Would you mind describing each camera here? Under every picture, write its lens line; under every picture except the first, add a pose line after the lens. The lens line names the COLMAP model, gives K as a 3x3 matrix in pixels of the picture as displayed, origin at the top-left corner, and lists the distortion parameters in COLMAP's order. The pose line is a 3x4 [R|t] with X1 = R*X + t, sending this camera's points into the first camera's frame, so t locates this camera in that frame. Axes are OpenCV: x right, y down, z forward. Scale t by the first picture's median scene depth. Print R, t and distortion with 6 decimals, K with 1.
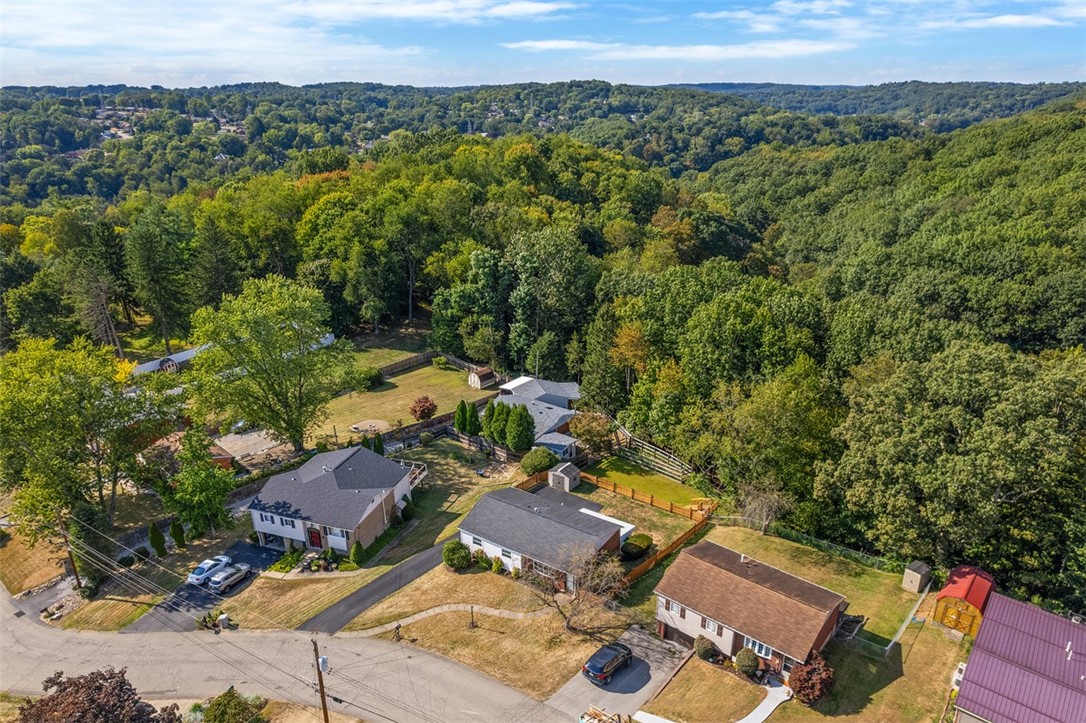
lens RADIAL K [[697.0, 0, 545.8], [0, 697.0, 365.0], [0, 0, 1]] dist [-0.088880, 0.080557]
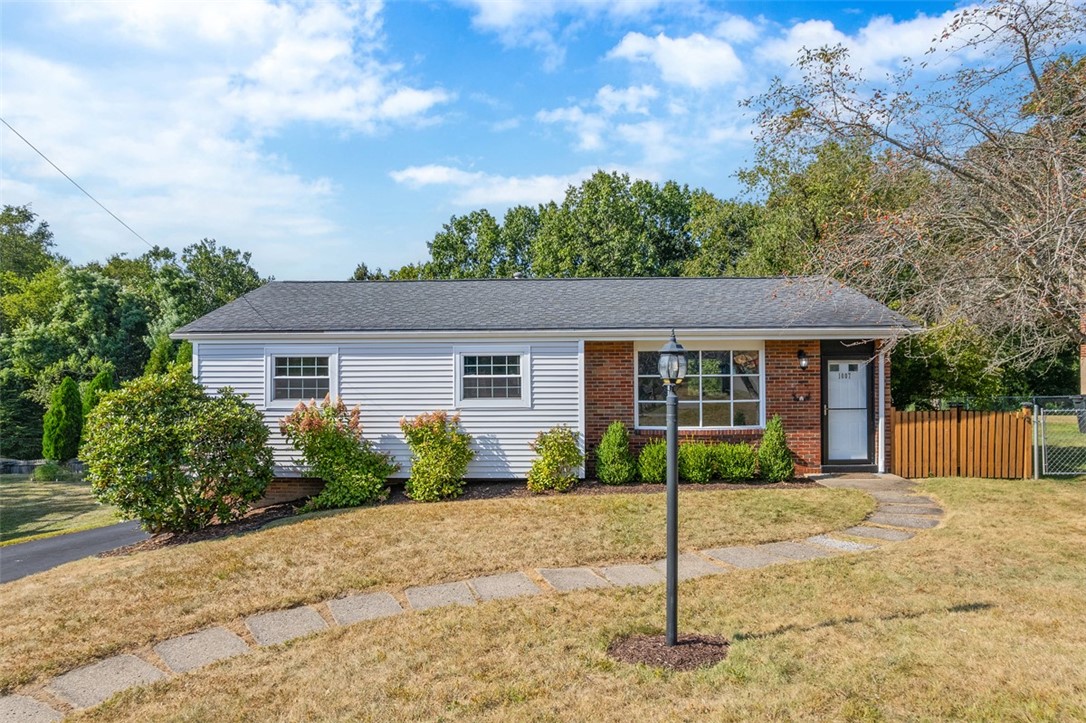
lens RADIAL K [[697.0, 0, 545.8], [0, 697.0, 365.0], [0, 0, 1]] dist [-0.088880, 0.080557]
pose [[0.843847, 0.016832, 0.536320, -0.072743], [0.189714, 0.925593, -0.327546, 0.165735], [-0.501927, 0.378146, 0.777866, 0.415343]]
